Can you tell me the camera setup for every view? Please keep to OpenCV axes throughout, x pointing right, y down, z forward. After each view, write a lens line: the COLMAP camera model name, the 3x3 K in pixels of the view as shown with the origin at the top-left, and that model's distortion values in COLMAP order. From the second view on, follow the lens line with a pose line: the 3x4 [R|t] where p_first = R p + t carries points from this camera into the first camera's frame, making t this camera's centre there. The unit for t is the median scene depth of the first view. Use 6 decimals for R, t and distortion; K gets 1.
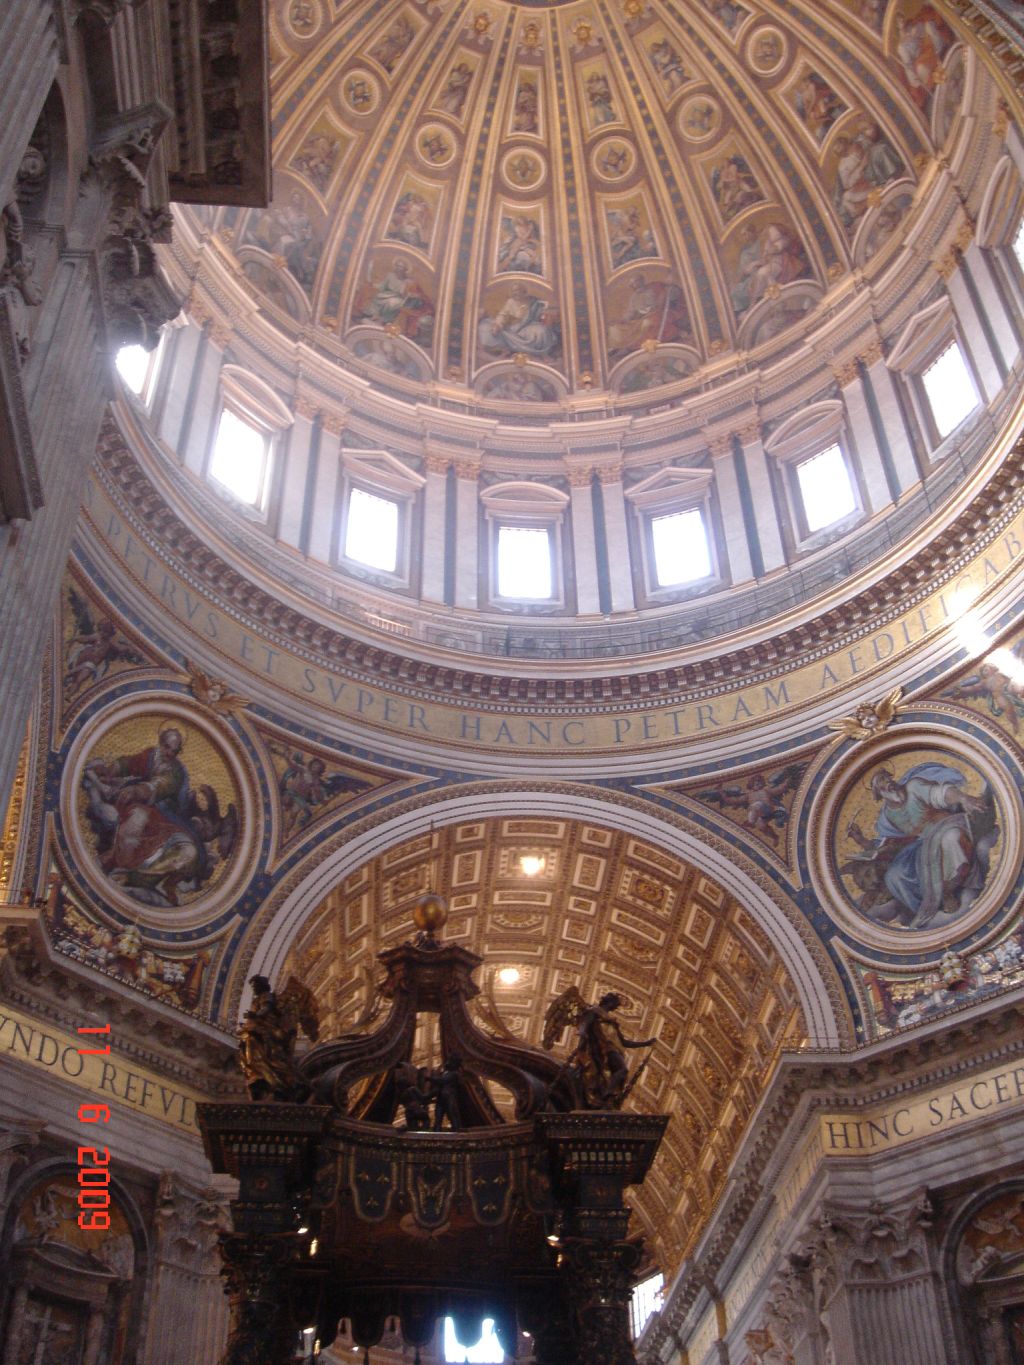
lens RADIAL K [[1551.3, 0, 510.4], [0, 1551.3, 675.5], [0, 0, 1]] dist [-0.133562, 0.000000]
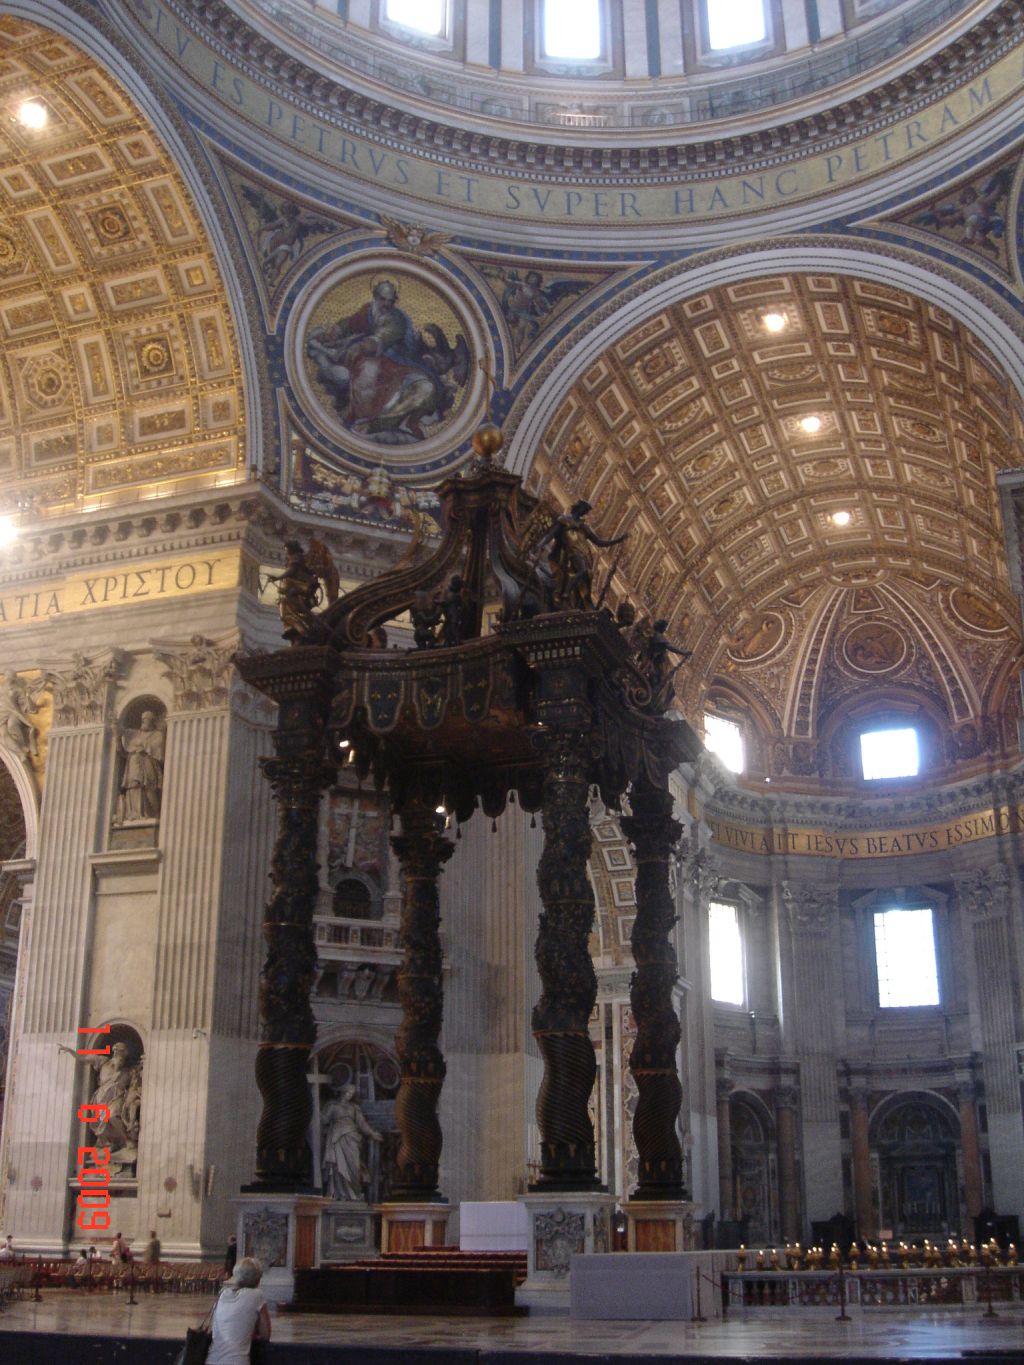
lens RADIAL K [[1551.3, 0, 512.8], [0, 1551.3, 683.0], [0, 0, 1]] dist [-0.133562, 0.000000]
pose [[0.909374, -0.122390, -0.397568, 0.244505], [0.257761, 0.915930, 0.307621, -0.014412], [0.326495, -0.382220, 0.864470, -0.008239]]
